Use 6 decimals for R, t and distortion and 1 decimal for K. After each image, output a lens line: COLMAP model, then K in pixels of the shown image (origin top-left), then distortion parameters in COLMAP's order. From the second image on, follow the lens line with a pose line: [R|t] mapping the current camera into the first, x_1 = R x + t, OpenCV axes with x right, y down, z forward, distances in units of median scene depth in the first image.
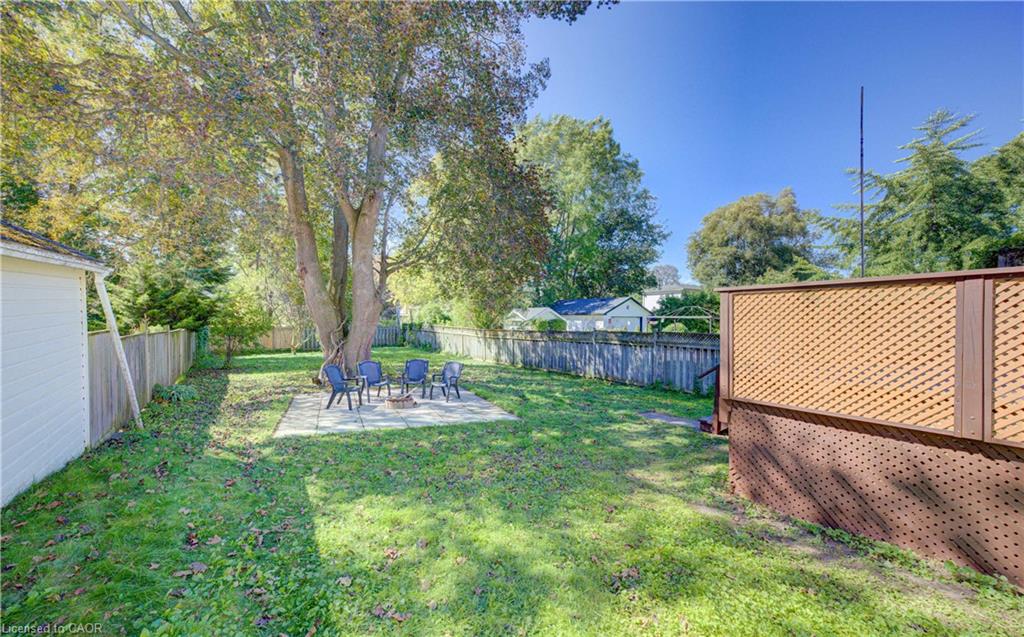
lens RADIAL K [[410.1, 0, 504.2], [0, 410.1, 318.3], [0, 0, 1]] dist [0.006639, 0.000309]
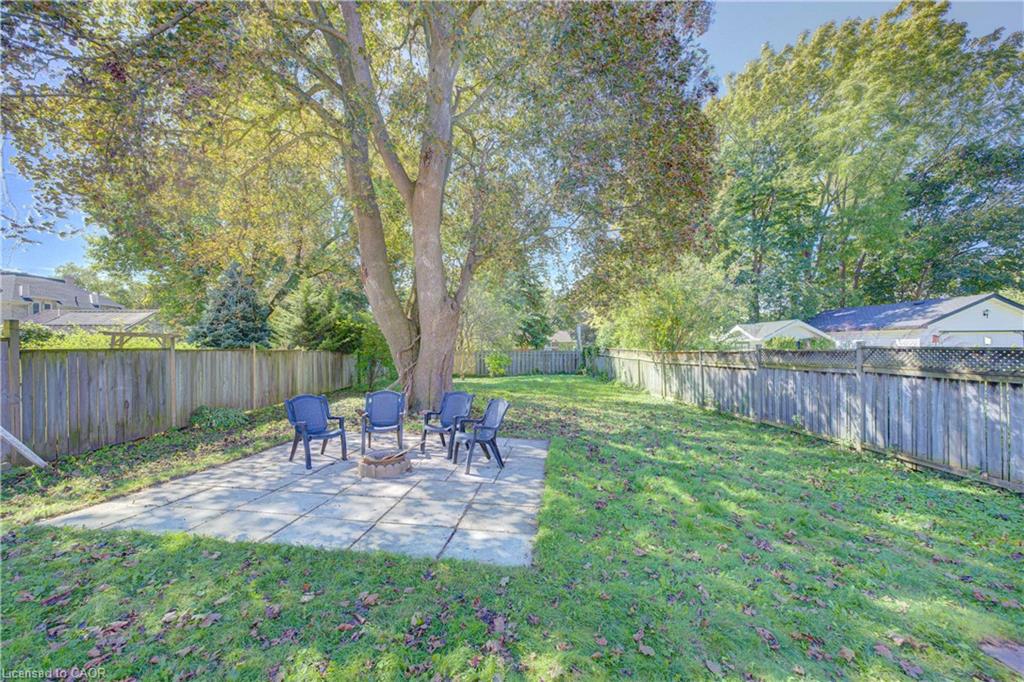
lens RADIAL K [[404.8, 0, 510.5], [0, 404.8, 351.0], [0, 0, 1]] dist [0.009719, 0.000332]
pose [[0.839388, -0.006740, -0.543490, 0.183858], [0.010095, 0.999944, 0.003190, 0.037871], [0.543439, -0.008164, 0.839409, 0.526239]]
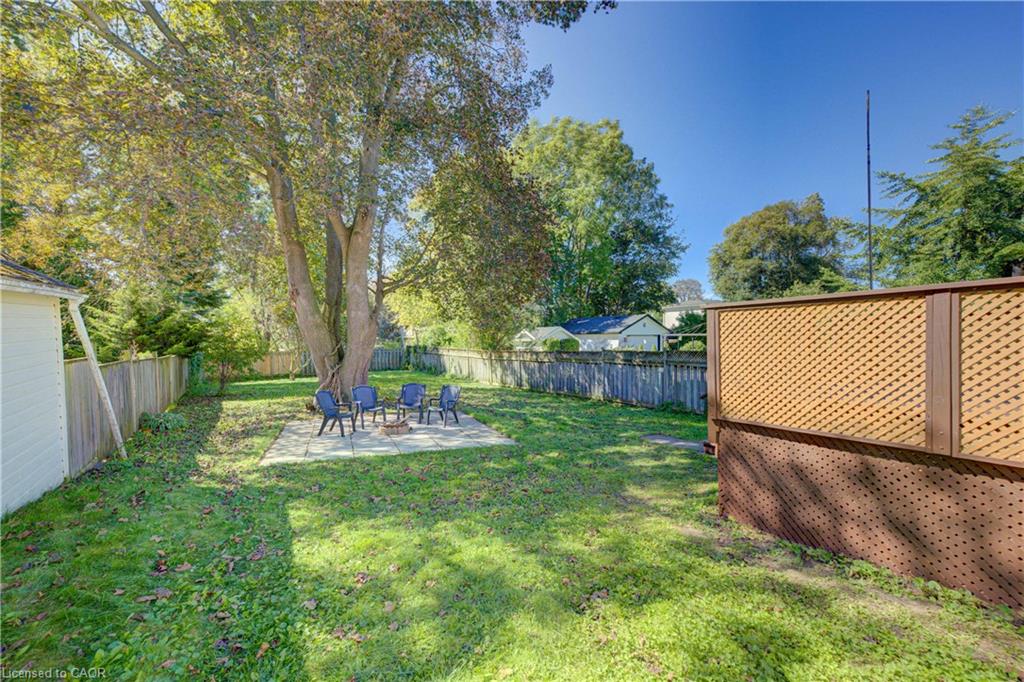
lens RADIAL K [[434.2, 0, 518.1], [0, 434.2, 342.3], [0, 0, 1]] dist [0.005122, 0.000831]
pose [[0.999858, -0.015774, -0.005854, 0.040280], [0.015827, 0.999833, 0.009126, -0.000721], [0.005710, -0.009217, 0.999941, -0.015417]]
